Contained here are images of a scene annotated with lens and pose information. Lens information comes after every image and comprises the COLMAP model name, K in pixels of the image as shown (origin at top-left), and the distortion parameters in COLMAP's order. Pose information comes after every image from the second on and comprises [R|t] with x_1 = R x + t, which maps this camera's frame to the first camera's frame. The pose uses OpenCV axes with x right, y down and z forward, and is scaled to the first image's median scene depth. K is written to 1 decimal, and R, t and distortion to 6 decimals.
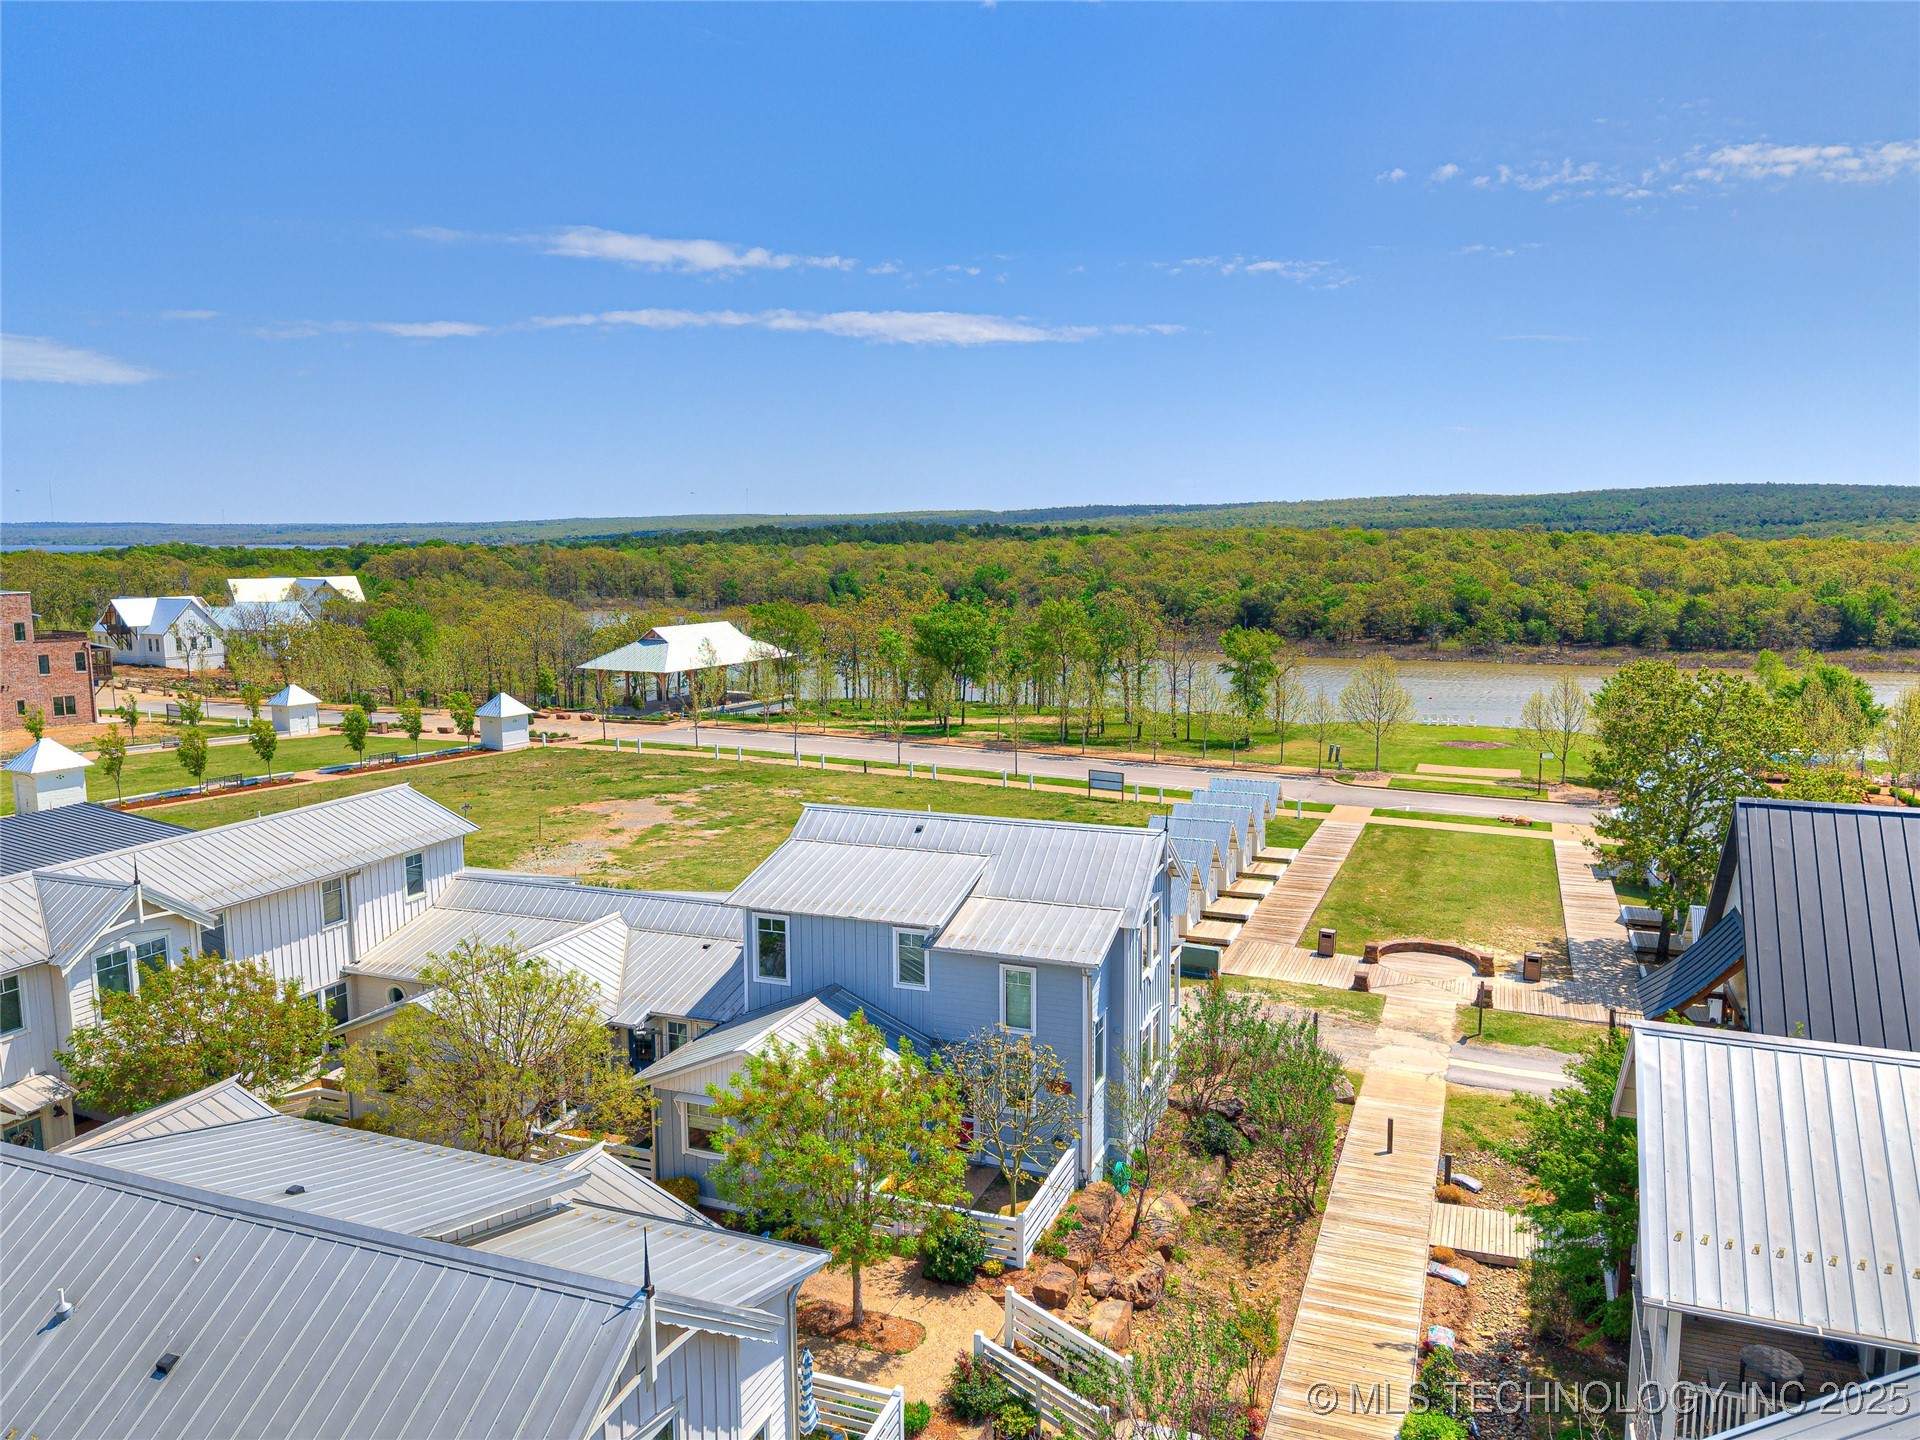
lens RADIAL K [[1387.2, 0, 948.5], [0, 1387.2, 725.9], [0, 0, 1]] dist [-0.006019, 0.005184]
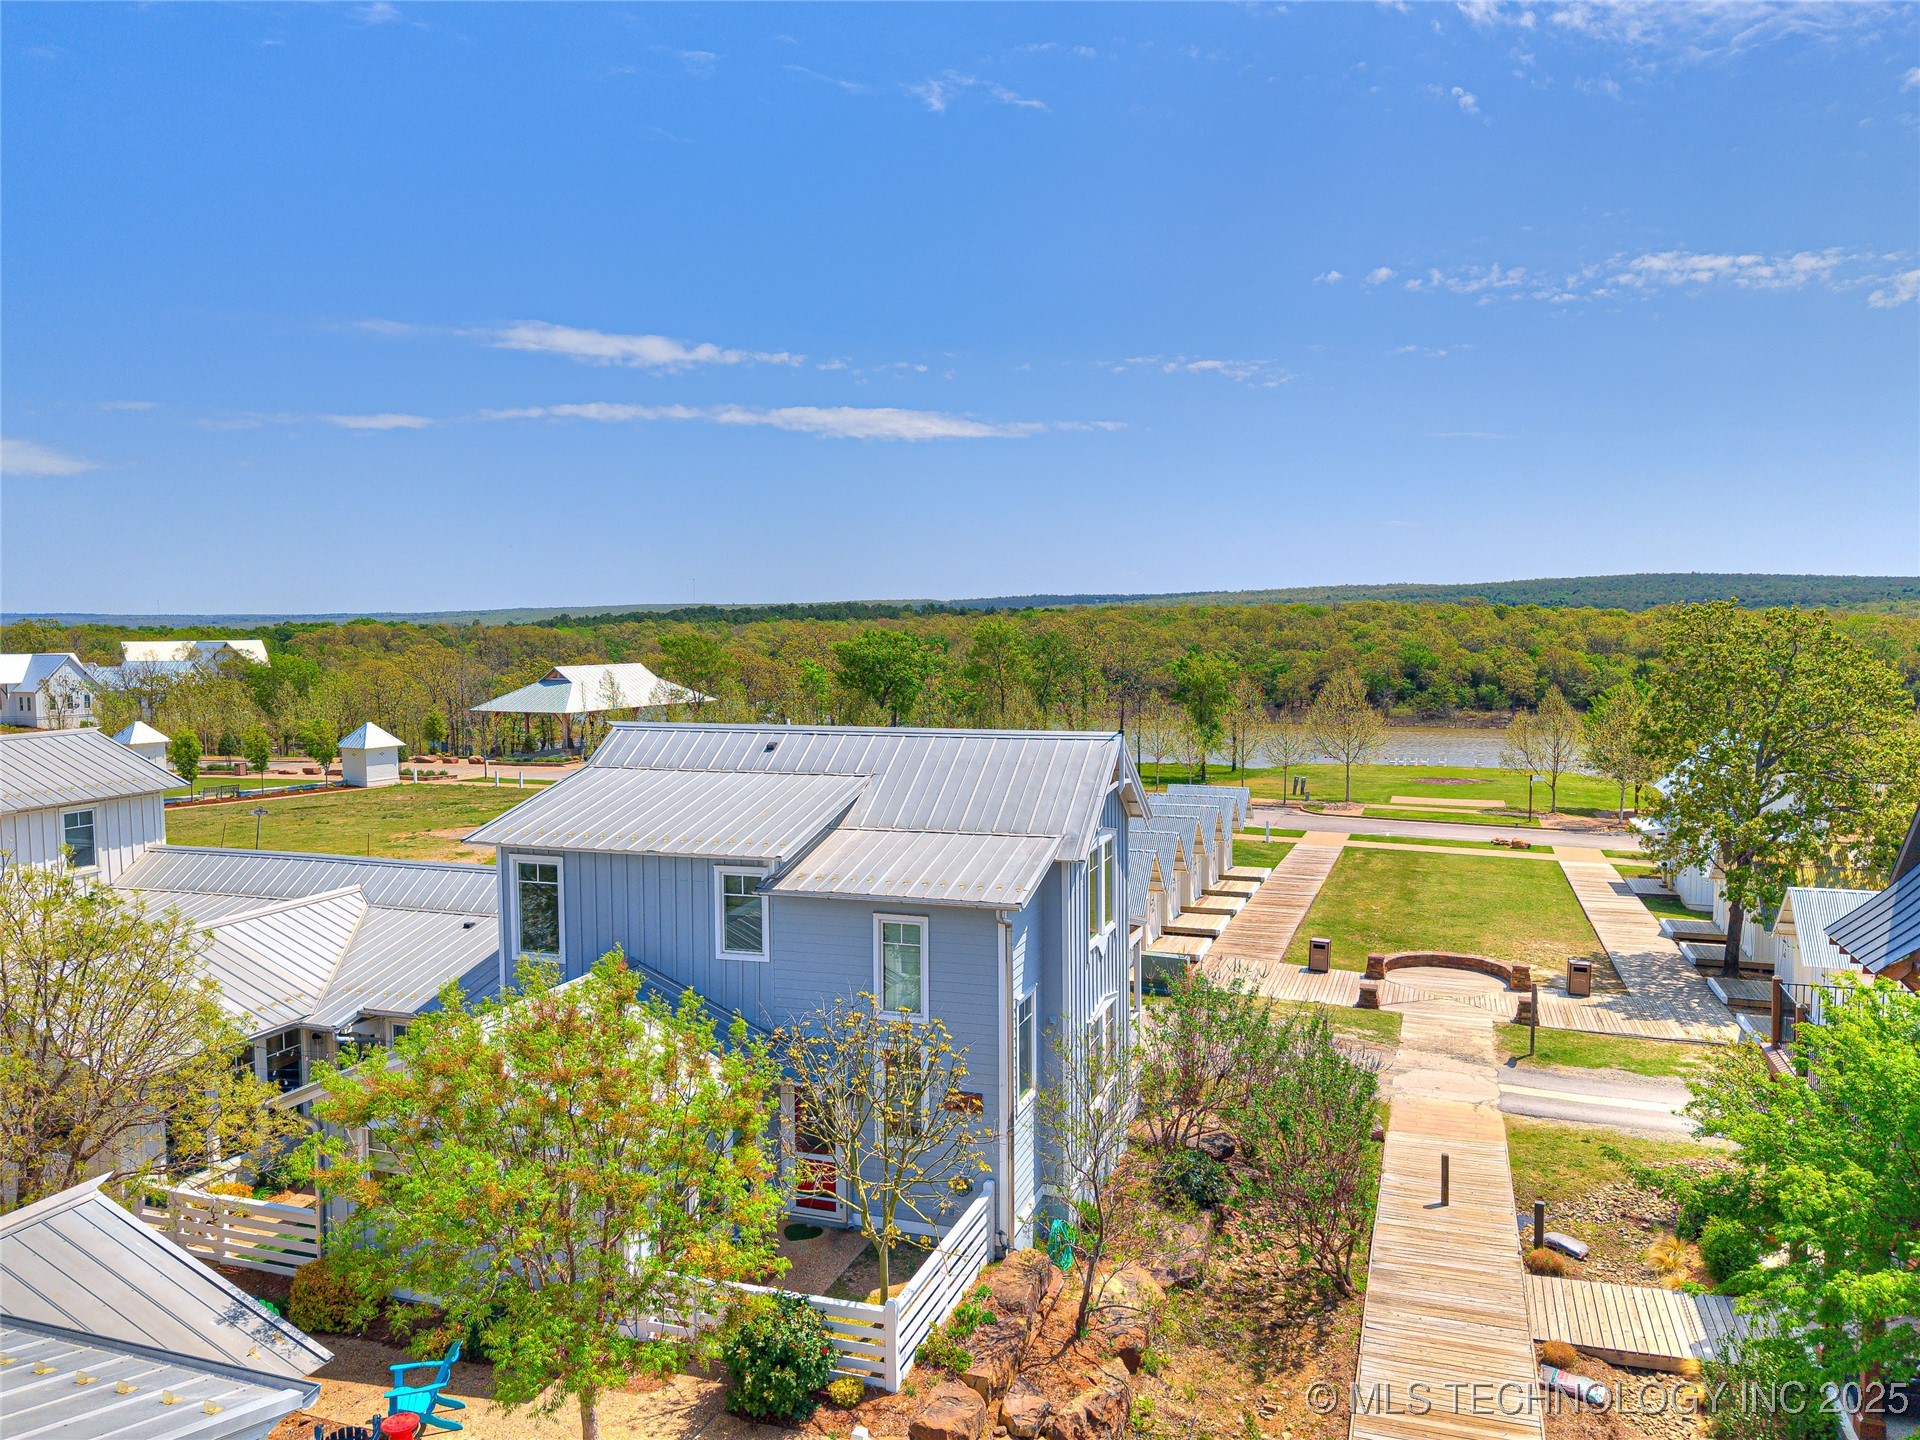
lens RADIAL K [[1387.2, 0, 965.3], [0, 1387.2, 762.7], [0, 0, 1]] dist [-0.006019, 0.005184]
pose [[0.998714, 0.001356, 0.050679, 0.026994], [0.000608, 0.999250, -0.038728, 0.071889], [-0.050693, 0.038709, 0.997964, 0.196781]]
